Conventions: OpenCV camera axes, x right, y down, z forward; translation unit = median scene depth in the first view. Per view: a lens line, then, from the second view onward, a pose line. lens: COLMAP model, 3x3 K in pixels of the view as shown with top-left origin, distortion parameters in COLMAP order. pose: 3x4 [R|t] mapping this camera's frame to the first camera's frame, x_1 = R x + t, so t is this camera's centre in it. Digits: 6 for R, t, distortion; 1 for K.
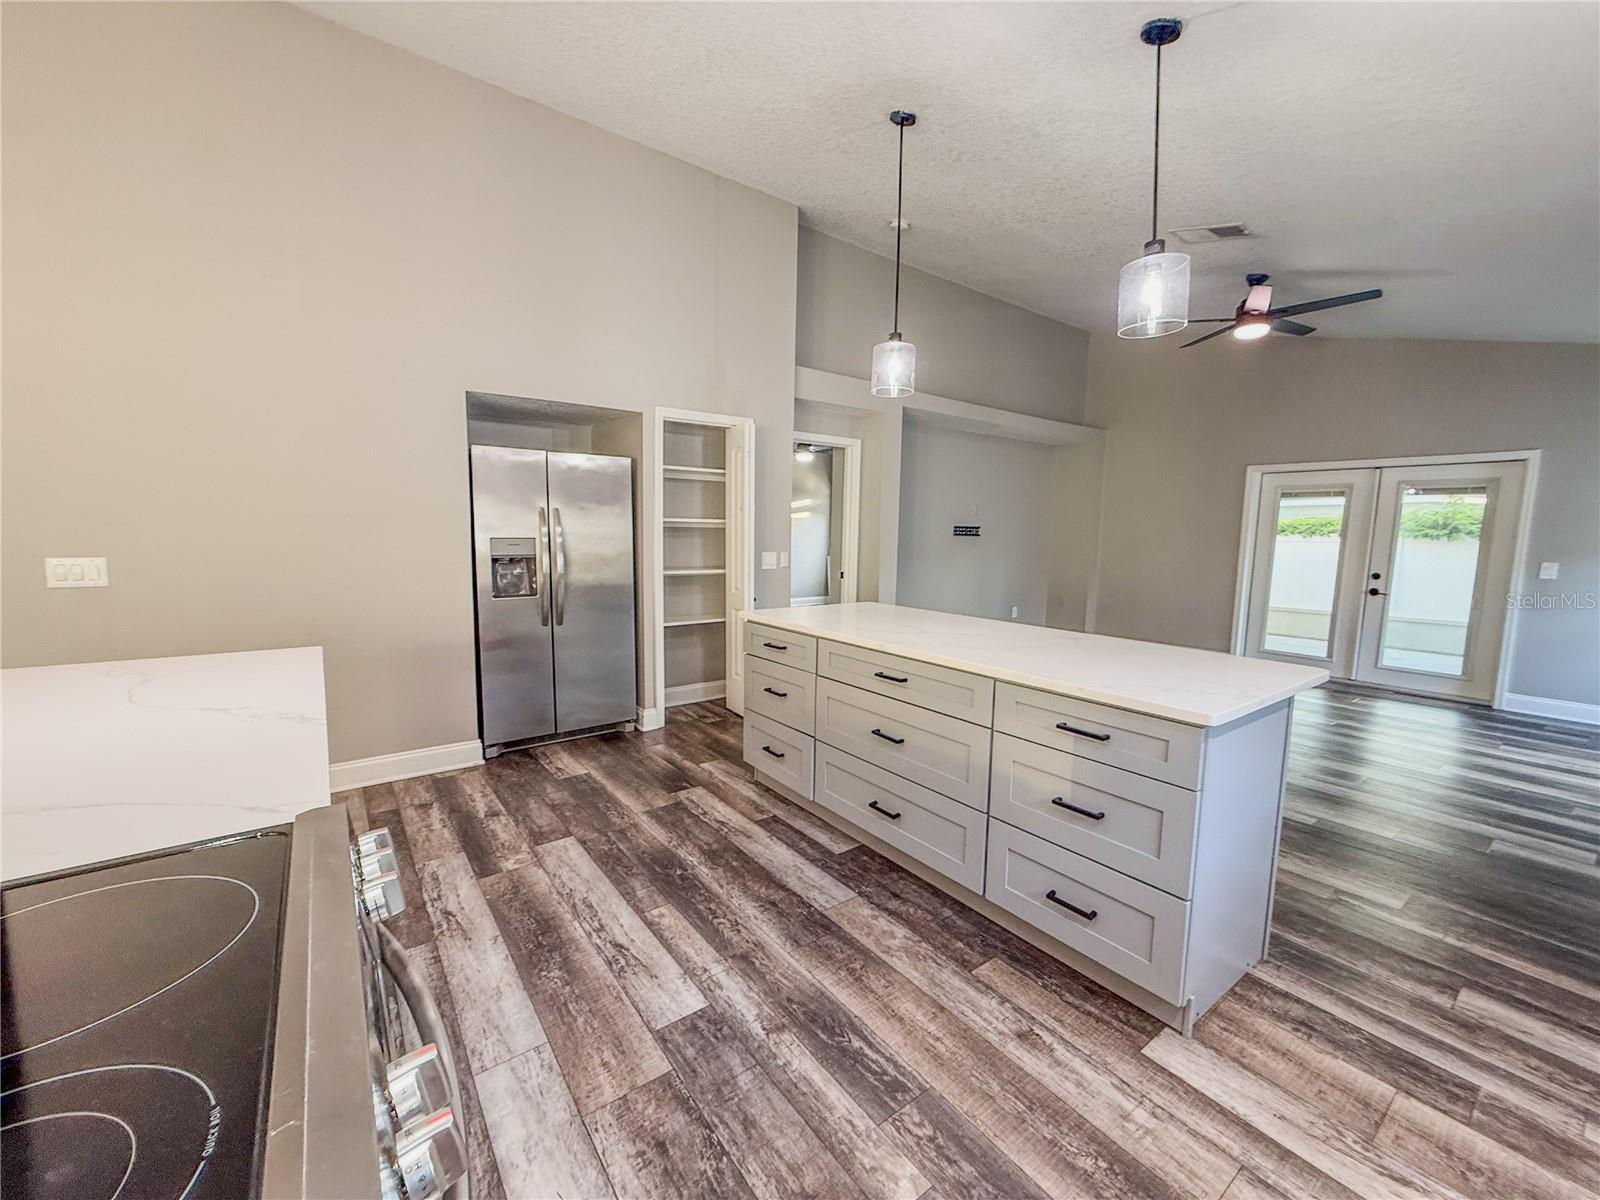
lens RADIAL K [[637.4, 0, 795.0], [0, 637.4, 601.3], [0, 0, 1]] dist [-0.000170, 0.000310]
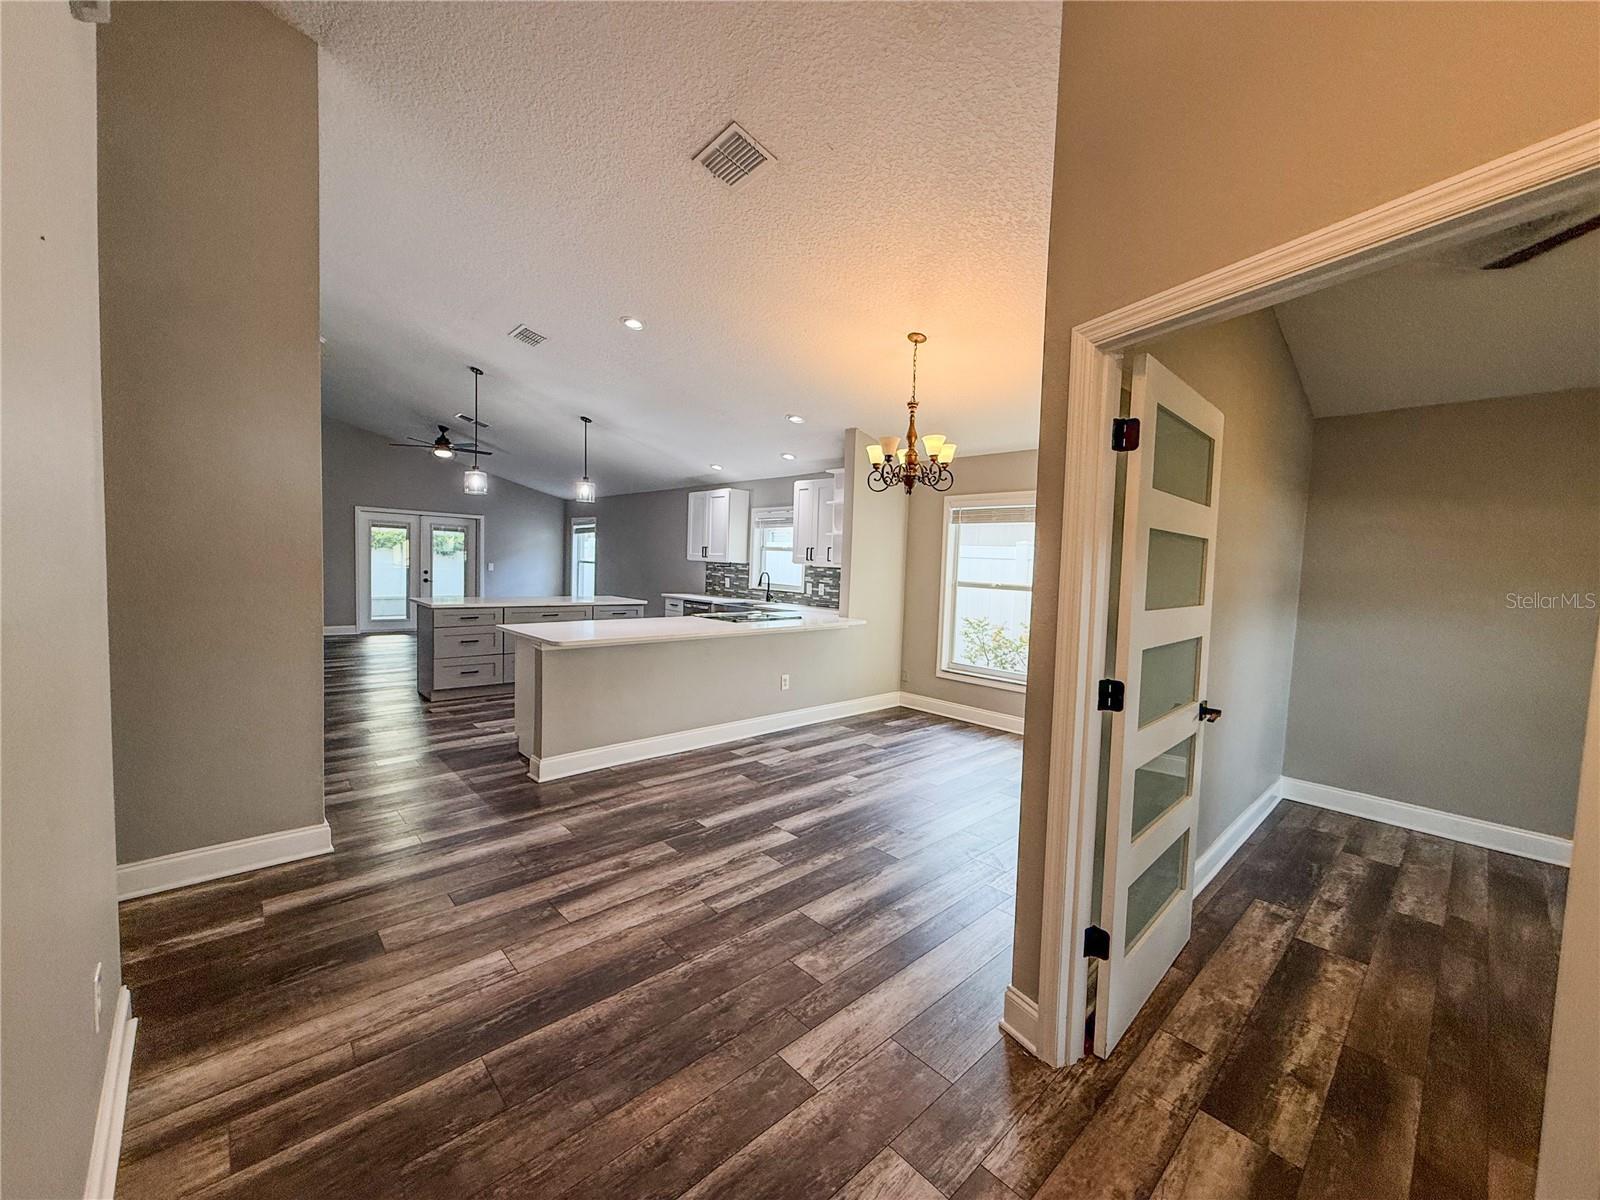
lens RADIAL K [[637.4, 0, 795.0], [0, 637.4, 601.3], [0, 0, 1]] dist [-0.000170, 0.000310]
pose [[-0.106228, -0.083827, 0.990802, -2.479993], [0.072989, 0.993095, 0.091847, -0.105869], [-0.991659, 0.082075, -0.099376, 0.224180]]
